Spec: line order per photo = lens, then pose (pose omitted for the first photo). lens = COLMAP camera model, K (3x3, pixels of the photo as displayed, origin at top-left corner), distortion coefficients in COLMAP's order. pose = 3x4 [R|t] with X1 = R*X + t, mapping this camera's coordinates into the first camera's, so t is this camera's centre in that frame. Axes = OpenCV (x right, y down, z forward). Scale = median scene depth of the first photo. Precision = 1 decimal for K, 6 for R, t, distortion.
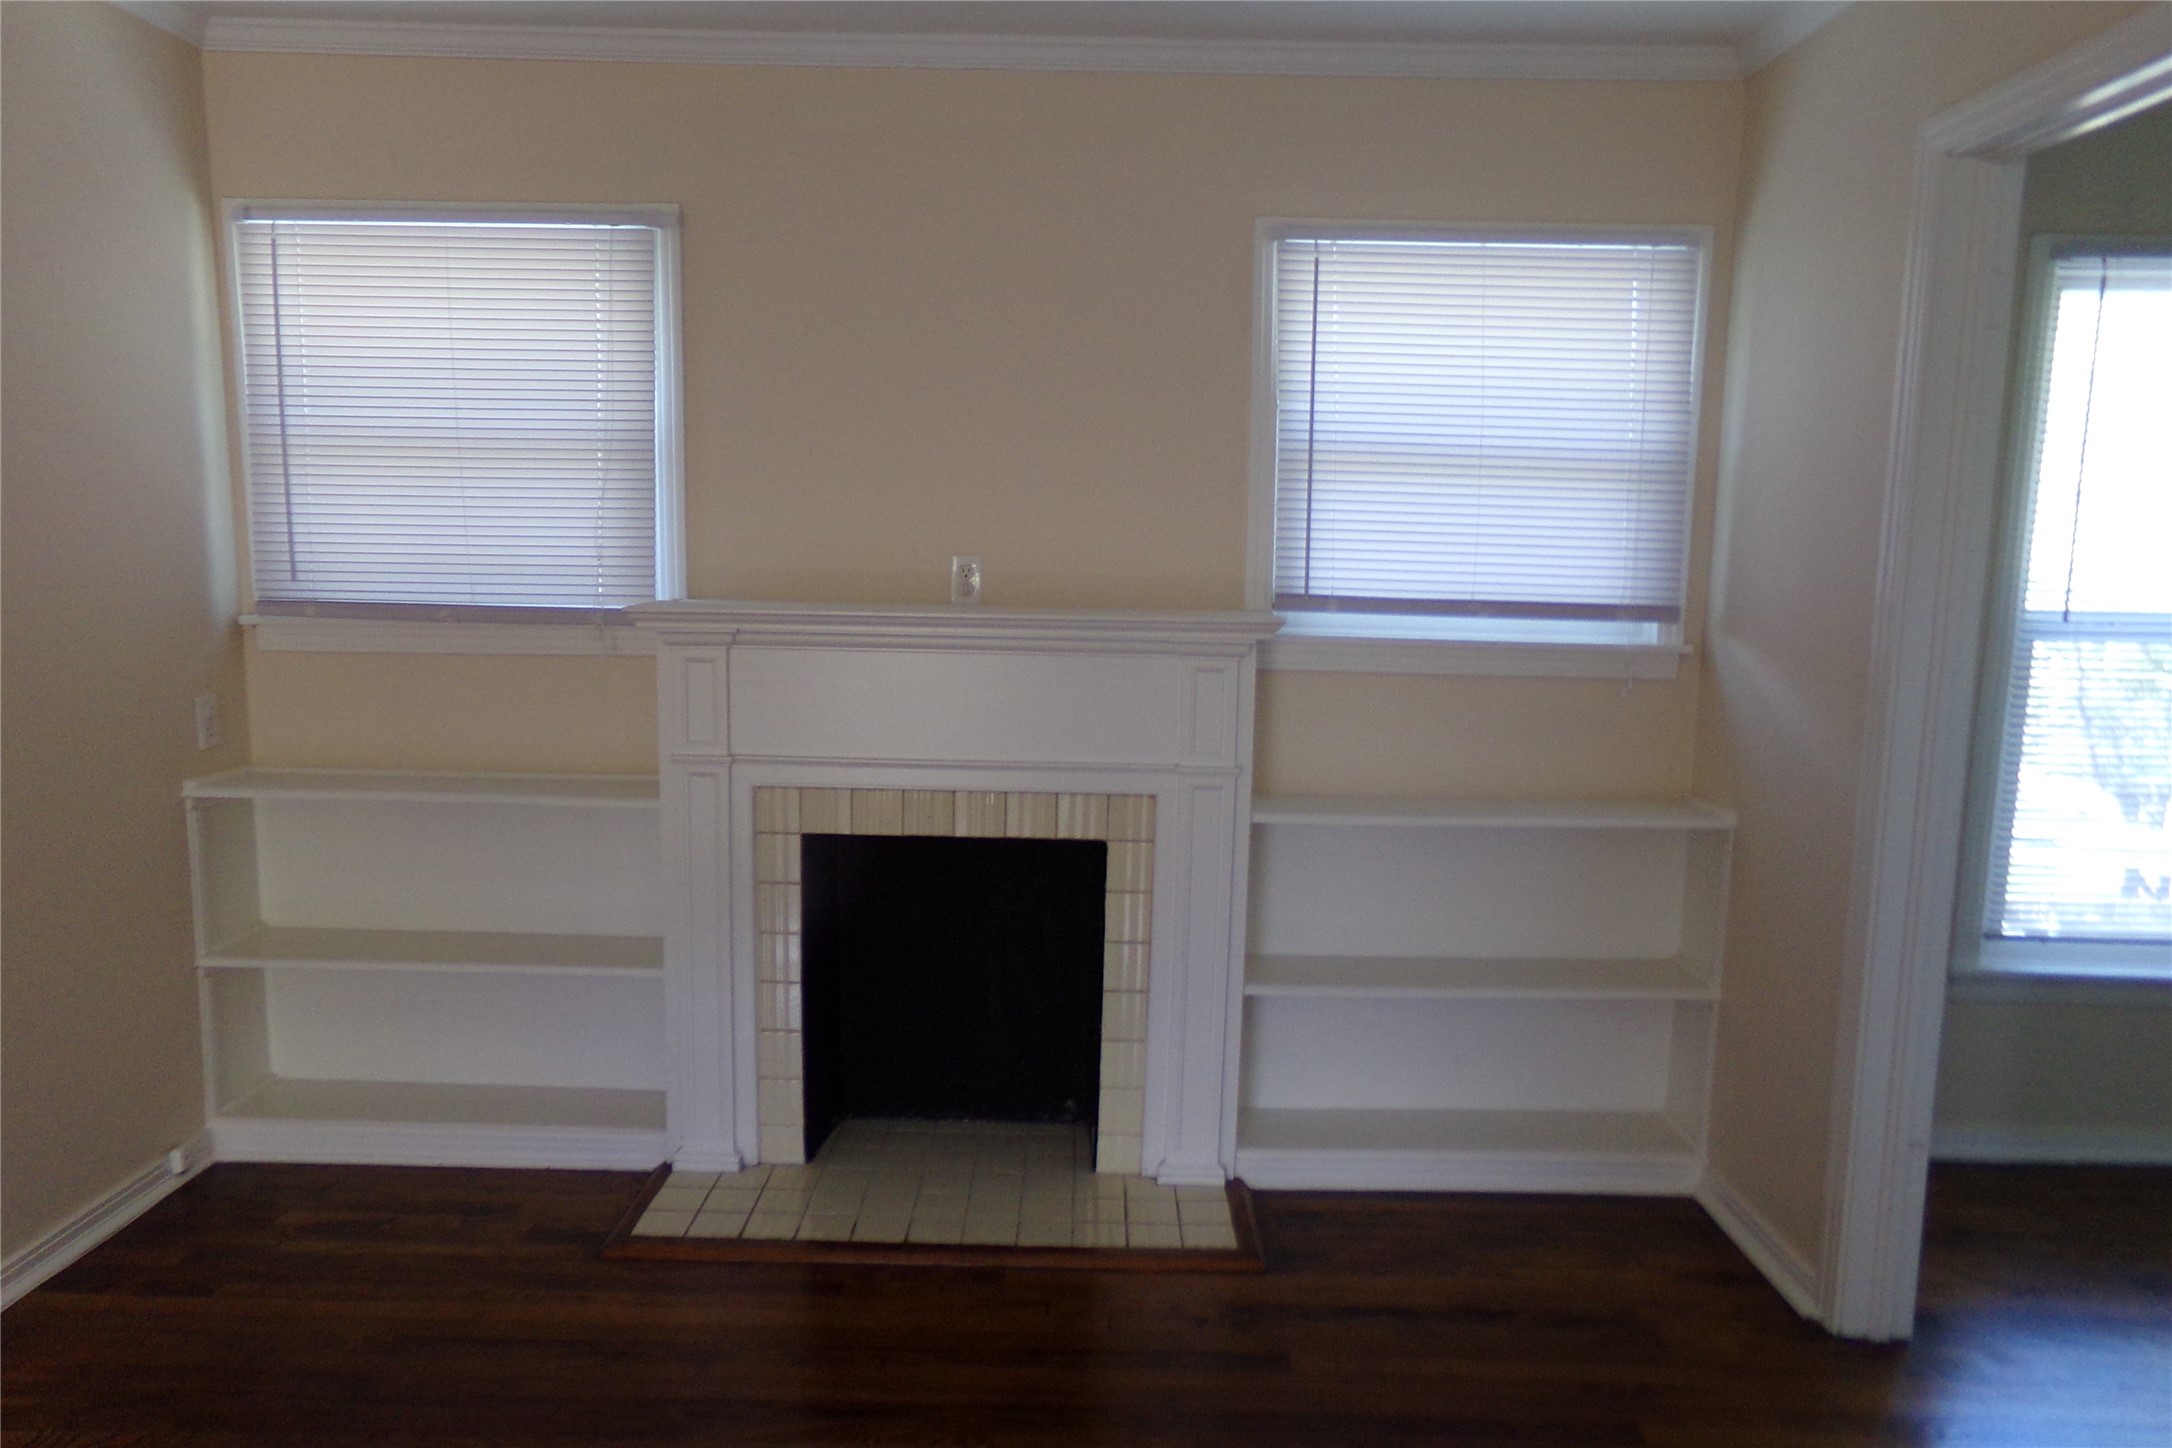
lens RADIAL K [[1480.6, 0, 1070.9], [0, 1480.6, 742.8], [0, 0, 1]] dist [-0.044178, 0.042352]
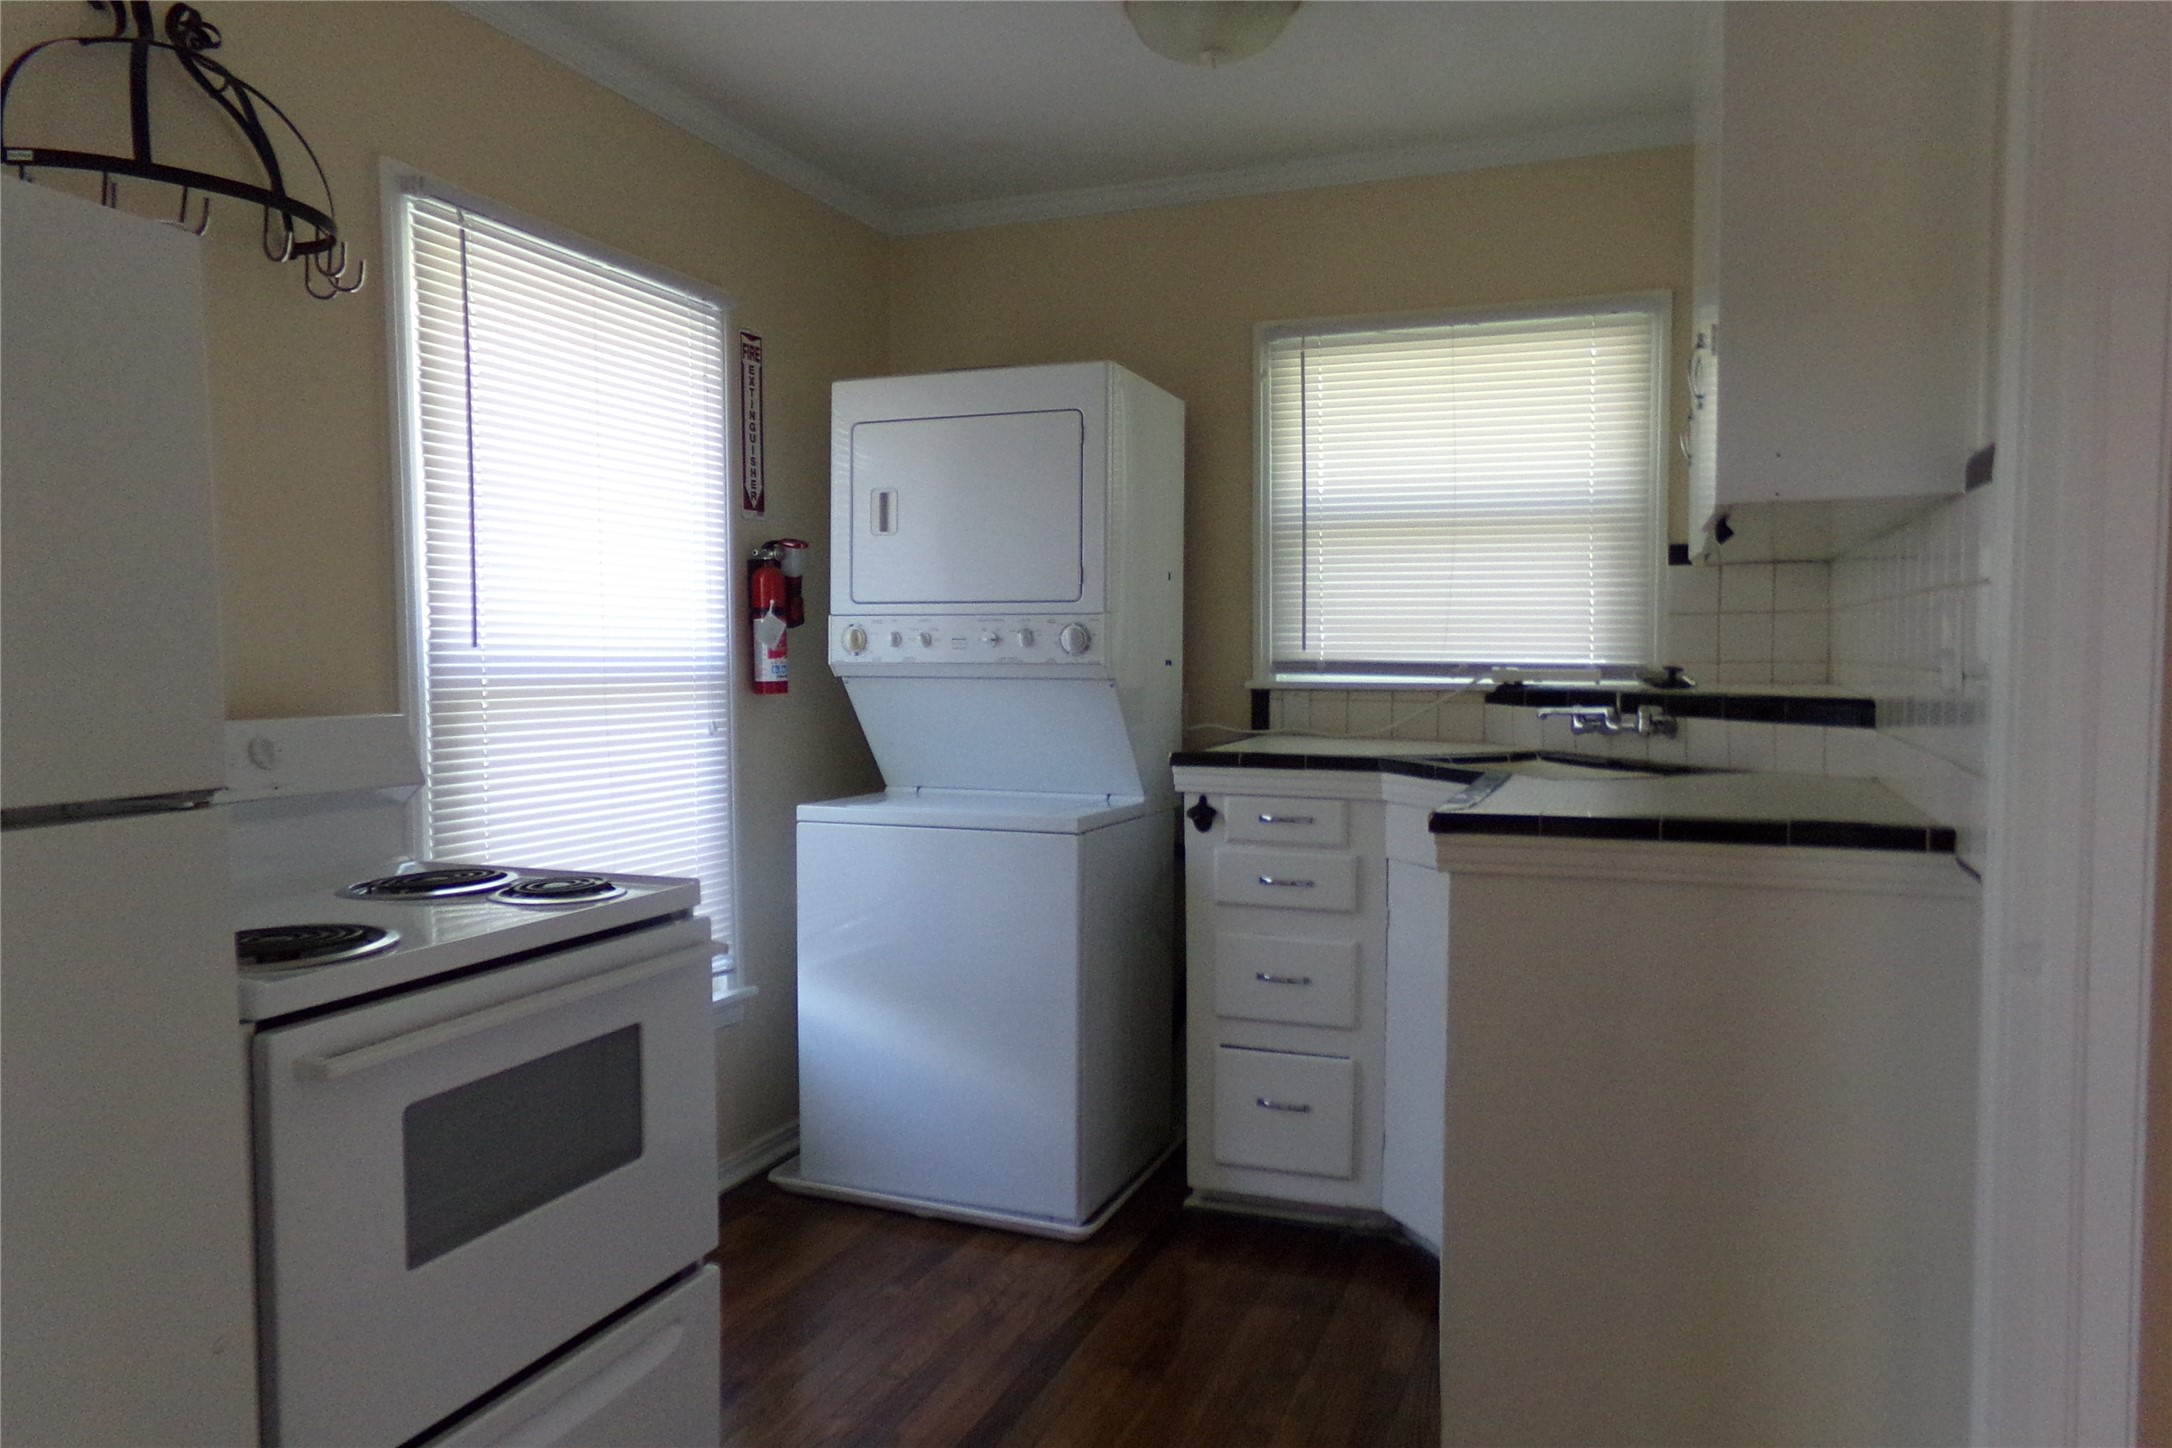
lens RADIAL K [[1480.6, 0, 1095.6], [0, 1480.6, 733.6], [0, 0, 1]] dist [-0.044178, 0.042352]
pose [[0.937126, -0.010349, -0.348838, 0.405551], [-0.017022, 0.997015, -0.075307, 0.045170], [0.348576, 0.076510, 0.934153, -0.076134]]
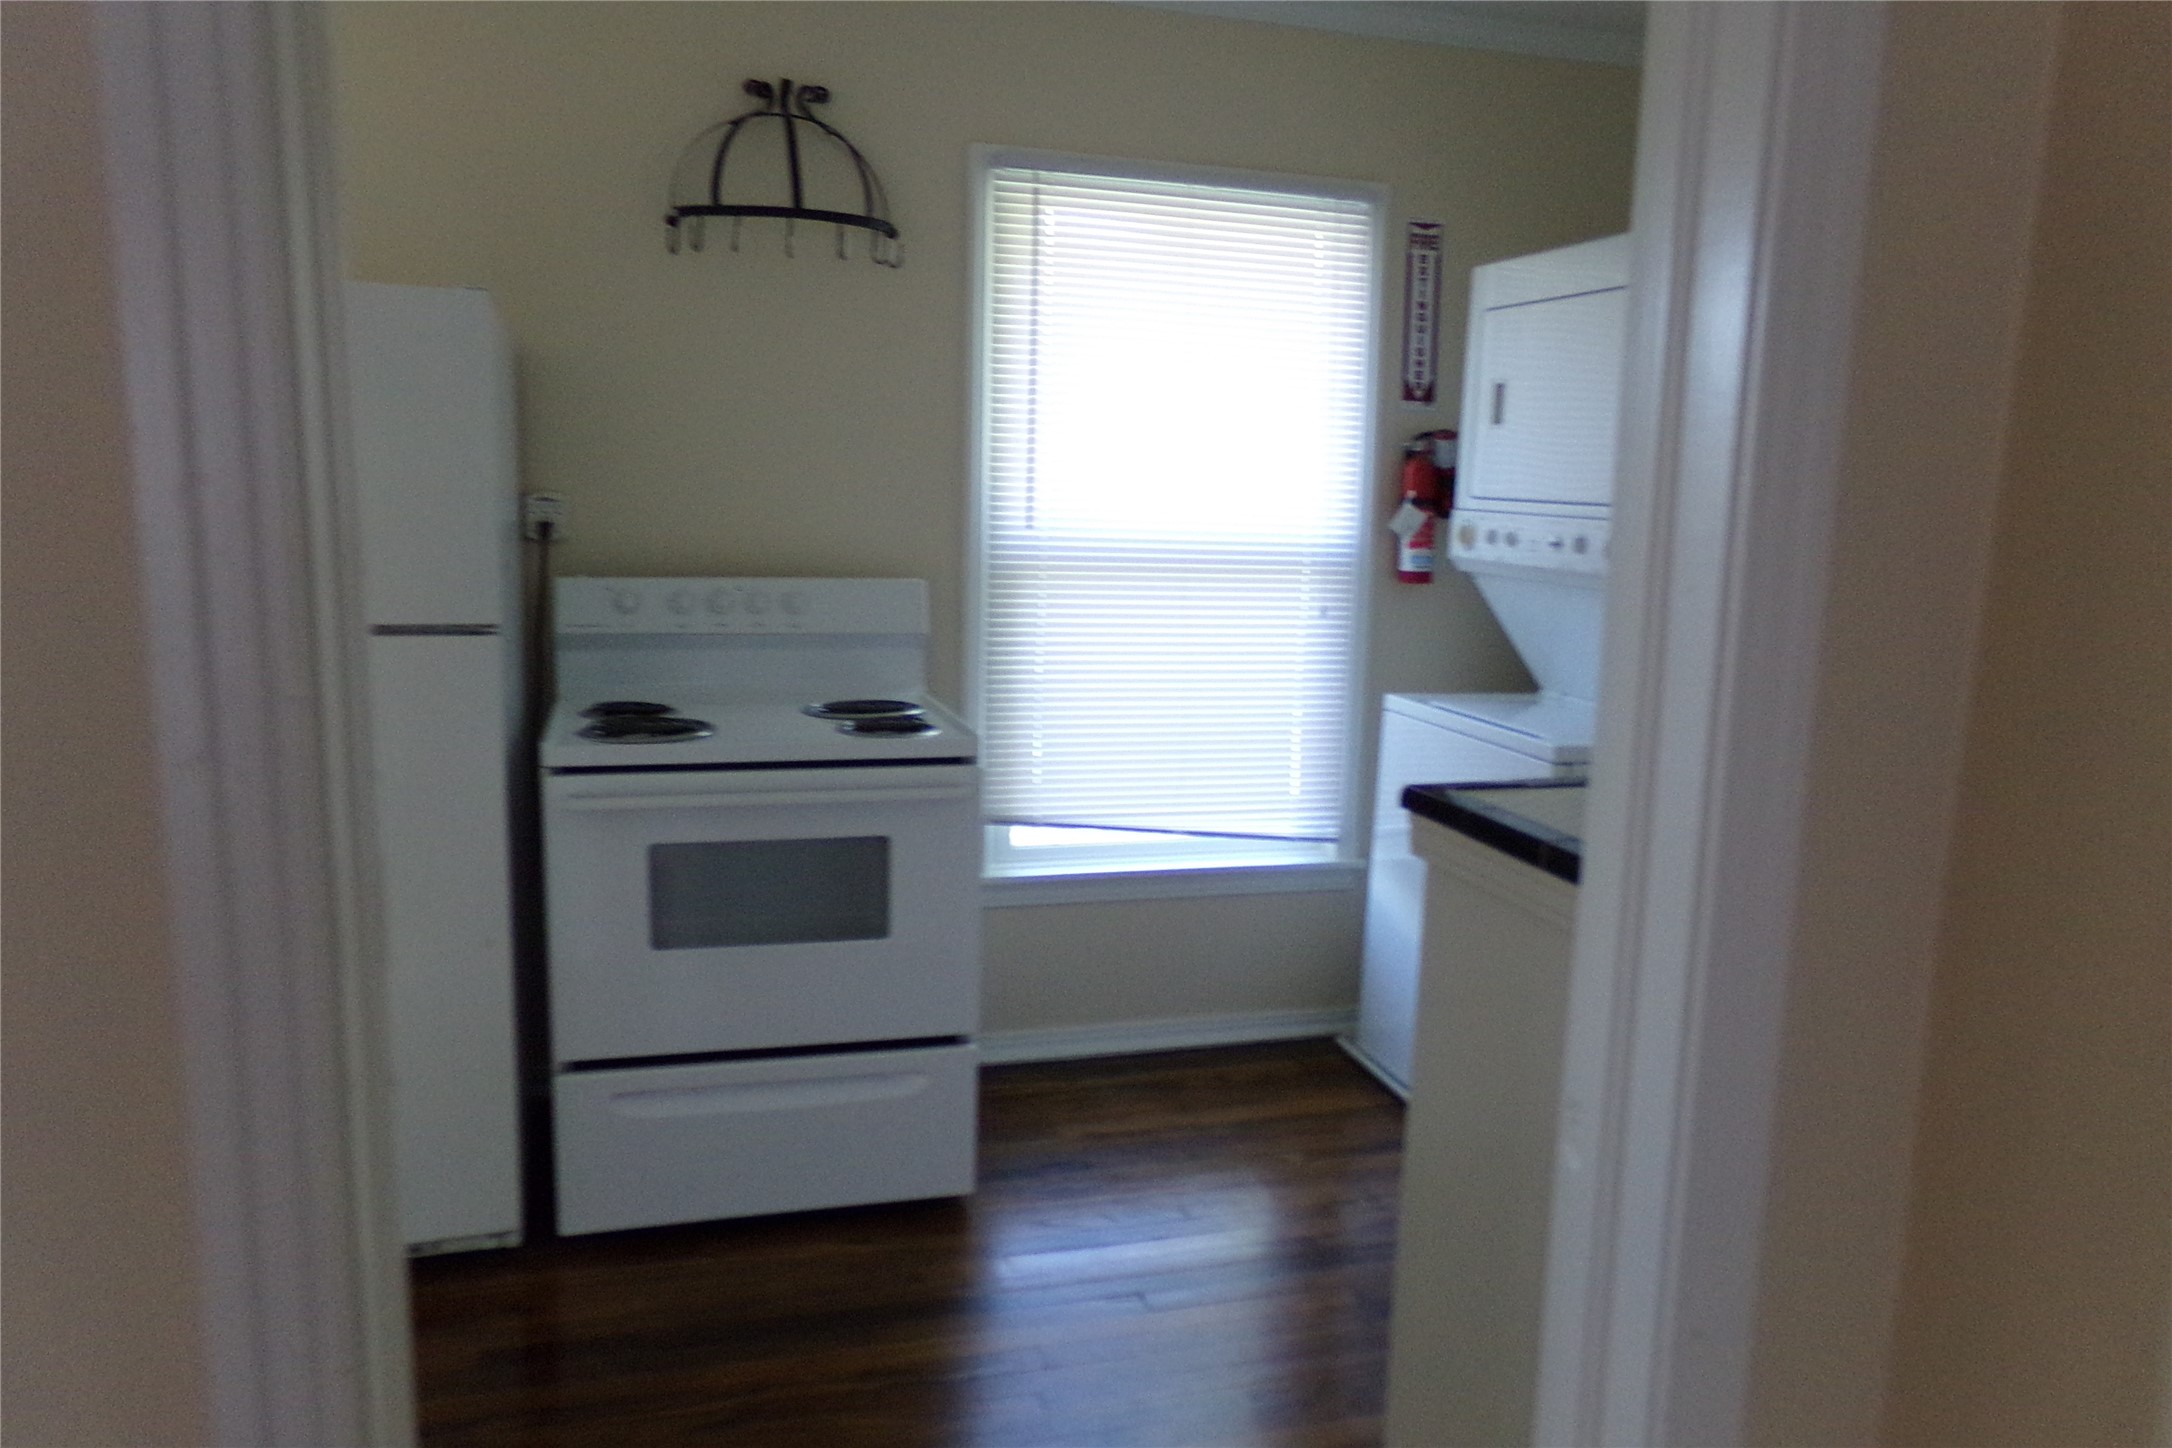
lens RADIAL K [[1480.6, 0, 1091.0], [0, 1480.6, 721.8], [0, 0, 1]] dist [-0.044178, 0.042352]
pose [[0.298970, 0.142588, -0.943550, 0.791952], [-0.149330, 0.983583, 0.101321, -0.036191], [0.942506, 0.110608, 0.315354, 0.289358]]
